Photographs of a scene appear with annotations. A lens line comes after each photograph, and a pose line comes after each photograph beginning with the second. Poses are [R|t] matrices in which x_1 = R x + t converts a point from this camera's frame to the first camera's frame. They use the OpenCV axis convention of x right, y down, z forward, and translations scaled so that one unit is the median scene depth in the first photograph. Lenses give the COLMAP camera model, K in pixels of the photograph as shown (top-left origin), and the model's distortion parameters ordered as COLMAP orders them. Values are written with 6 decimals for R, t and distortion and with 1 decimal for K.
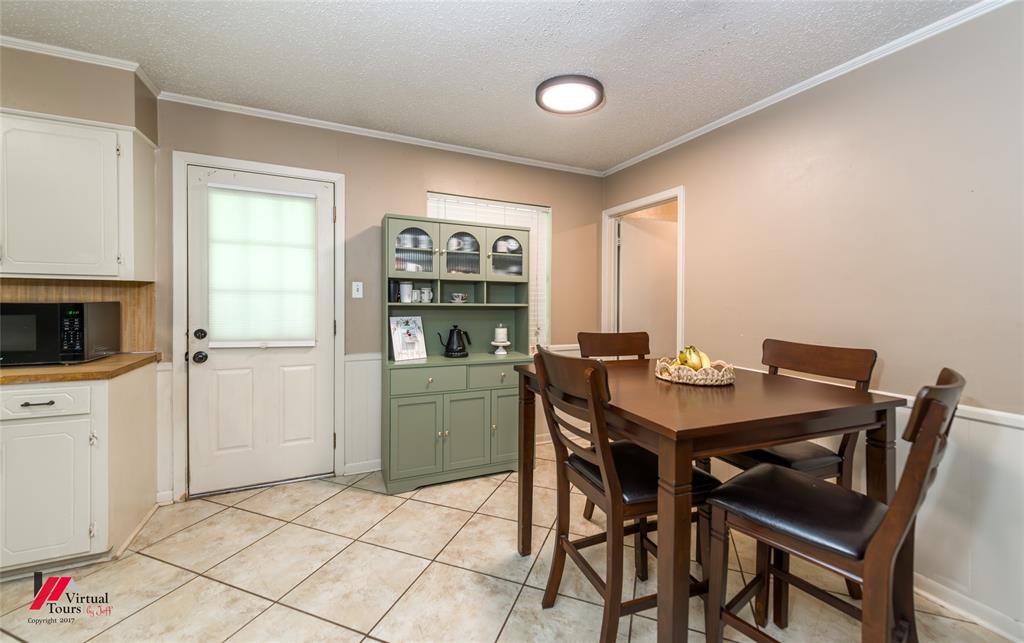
lens RADIAL K [[397.8, 0, 472.7], [0, 397.8, 307.2], [0, 0, 1]] dist [0.003576, -0.001225]
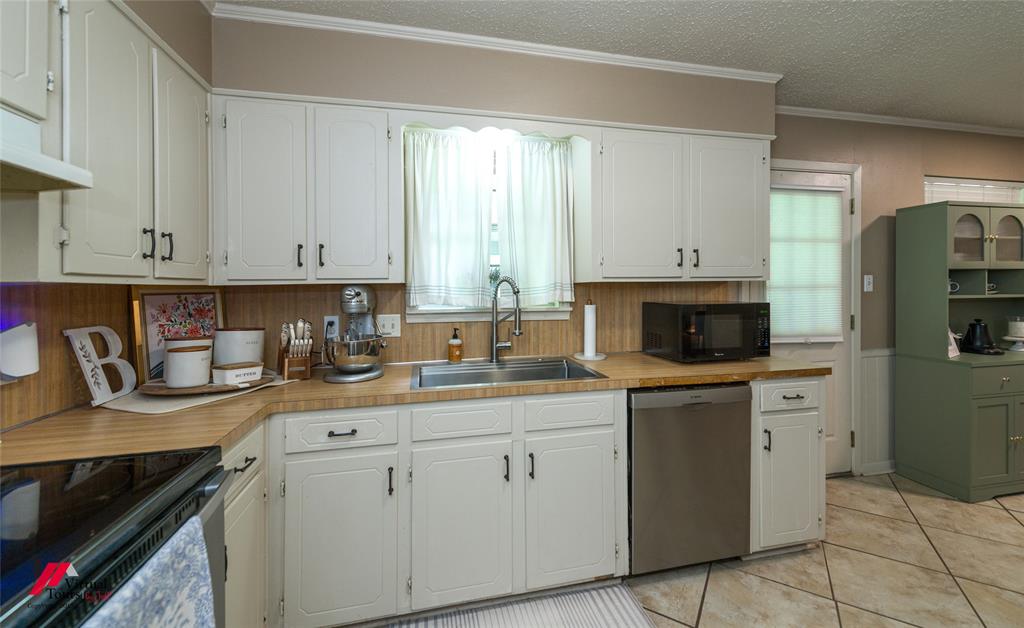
lens RADIAL K [[398.0, 0, 512.1], [0, 398.0, 293.5], [0, 0, 1]] dist [0.008786, -0.002855]
pose [[0.975174, -0.018795, -0.220639, -1.143591], [0.017993, 0.999822, -0.005648, -0.034568], [0.220706, 0.001538, 0.975339, -0.164917]]
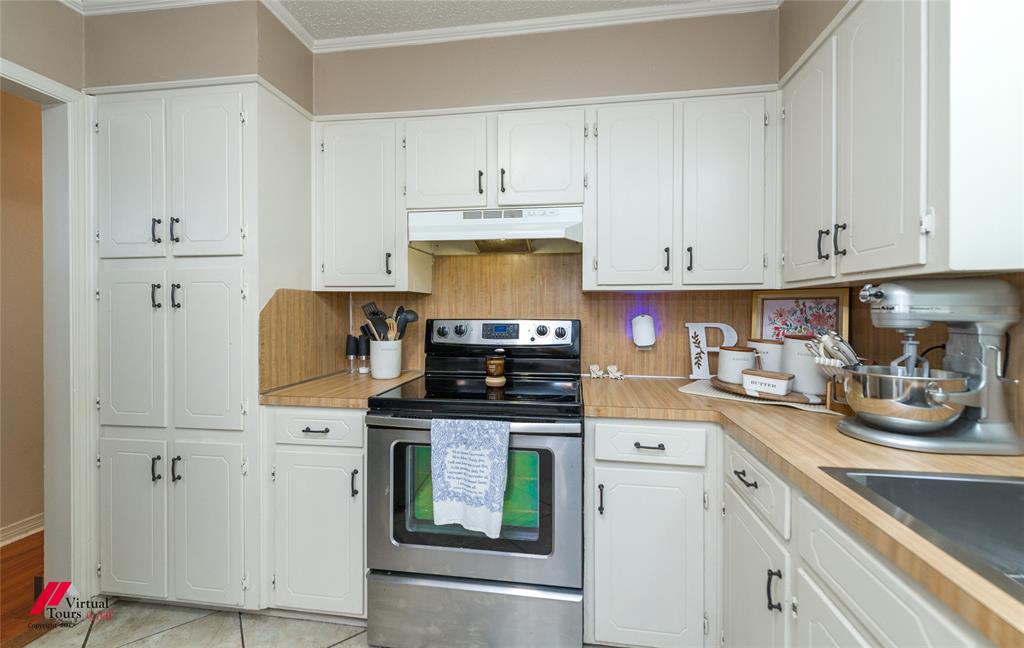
lens RADIAL K [[397.8, 0, 514.8], [0, 397.8, 309.2], [0, 0, 1]] dist [0.003576, -0.001225]
pose [[-0.565128, -0.007177, -0.824972, -1.001170], [-0.017374, 0.999844, 0.003203, -0.022956], [0.824820, 0.016143, -0.565164, 0.404215]]
